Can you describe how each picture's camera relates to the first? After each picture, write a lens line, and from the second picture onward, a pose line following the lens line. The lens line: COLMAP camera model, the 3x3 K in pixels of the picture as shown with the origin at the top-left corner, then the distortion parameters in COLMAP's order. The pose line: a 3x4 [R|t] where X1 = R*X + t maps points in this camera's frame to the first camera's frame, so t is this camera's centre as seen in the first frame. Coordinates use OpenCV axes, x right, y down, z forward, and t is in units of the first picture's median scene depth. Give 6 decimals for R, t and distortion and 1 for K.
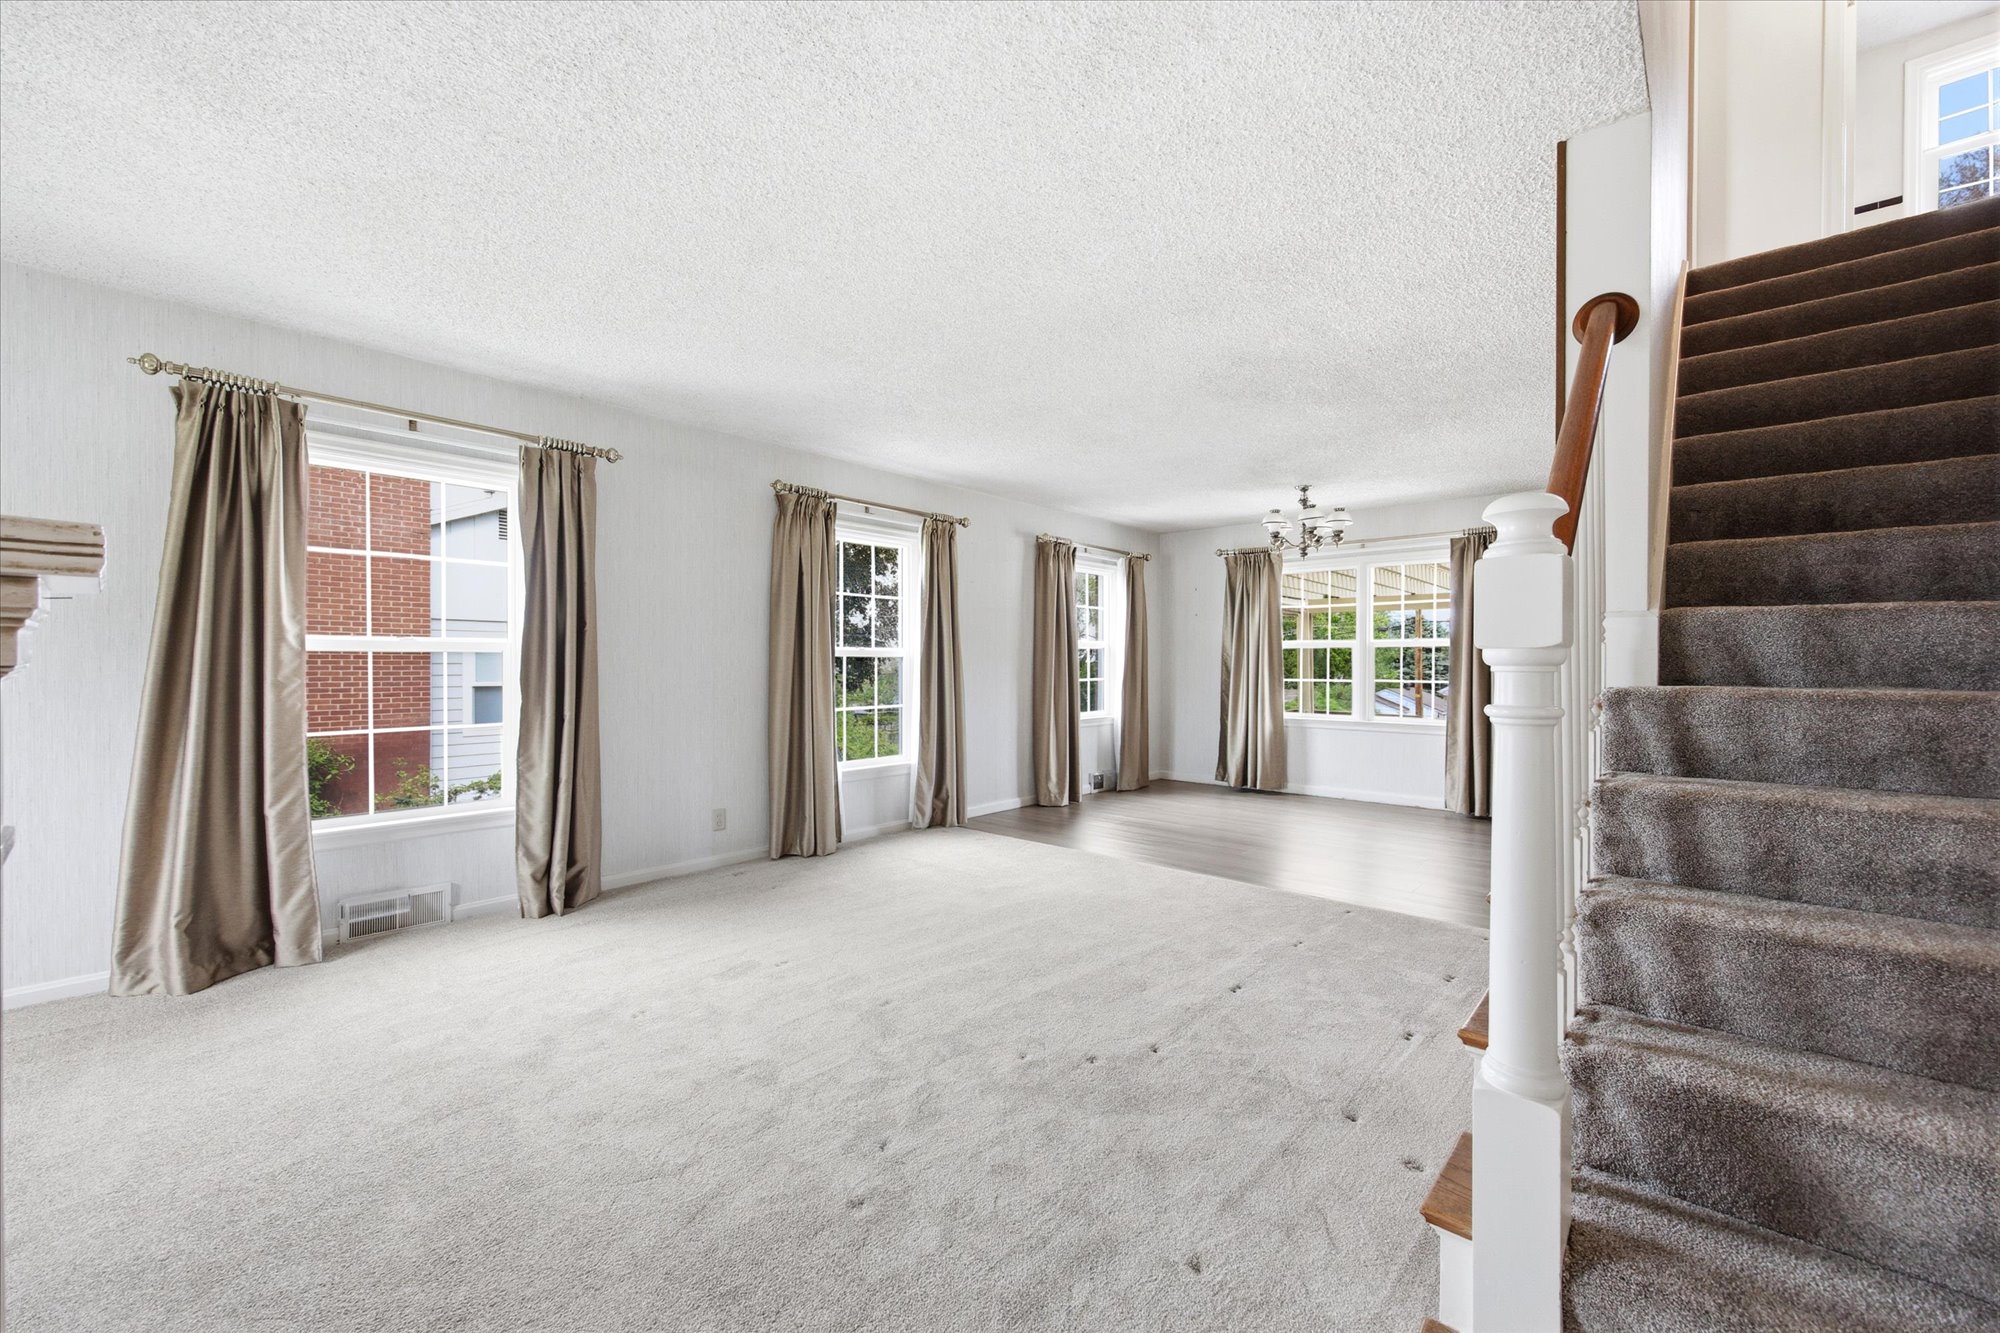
lens RADIAL K [[791.9, 0, 996.2], [0, 791.9, 658.2], [0, 0, 1]] dist [-0.002351, 0.000037]
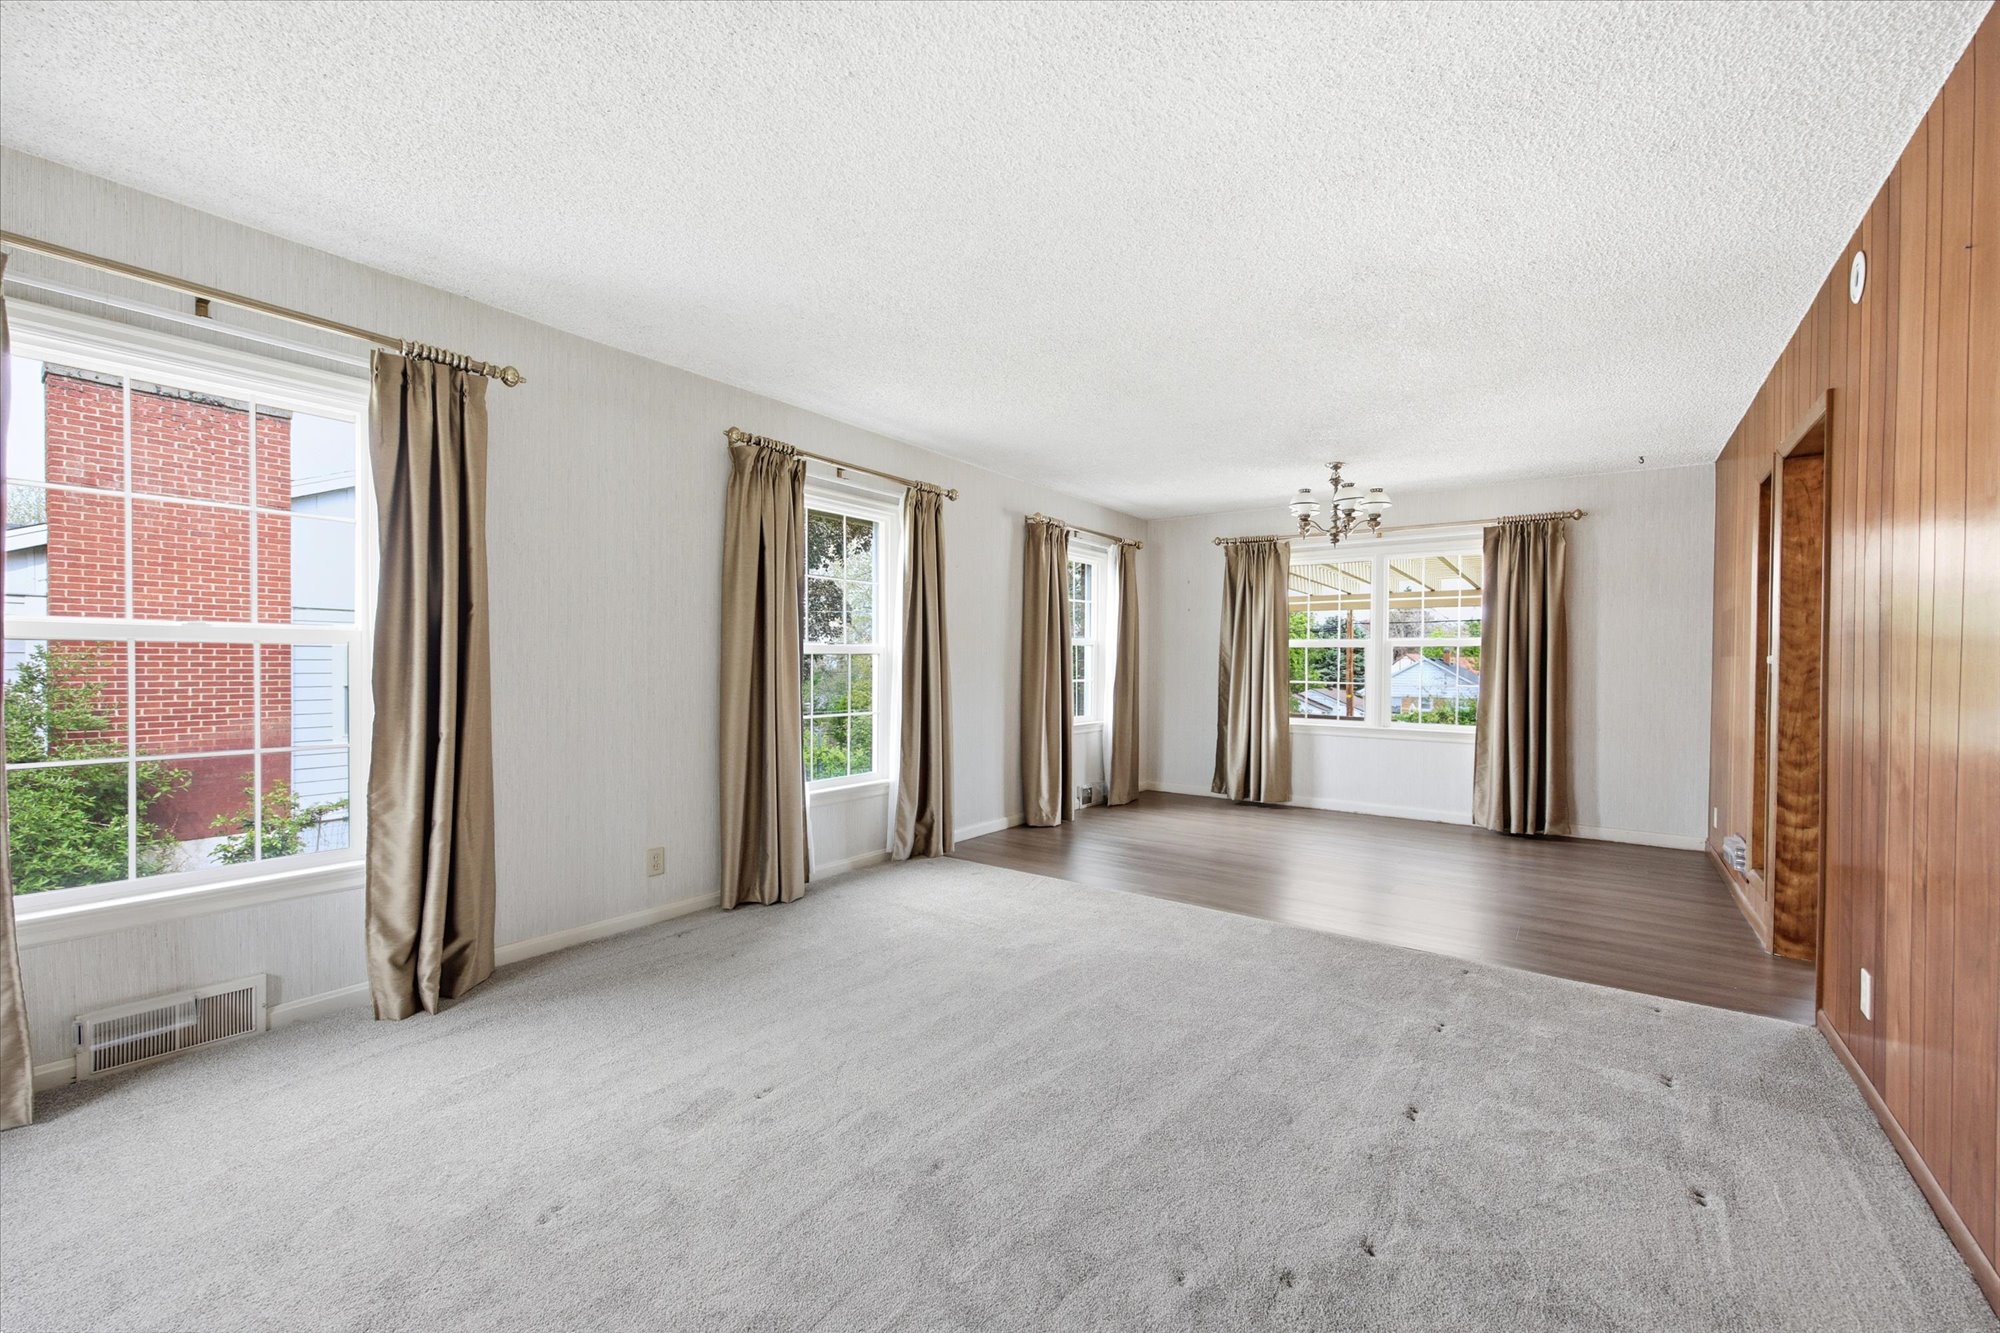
lens RADIAL K [[791.9, 0, 993.1], [0, 791.9, 666.2], [0, 0, 1]] dist [-0.002351, 0.000037]
pose [[0.995918, 0.004453, 0.090156, -0.105410], [-0.005462, 0.999925, 0.010950, 0.001655], [-0.090100, -0.011398, 0.995867, 0.228834]]
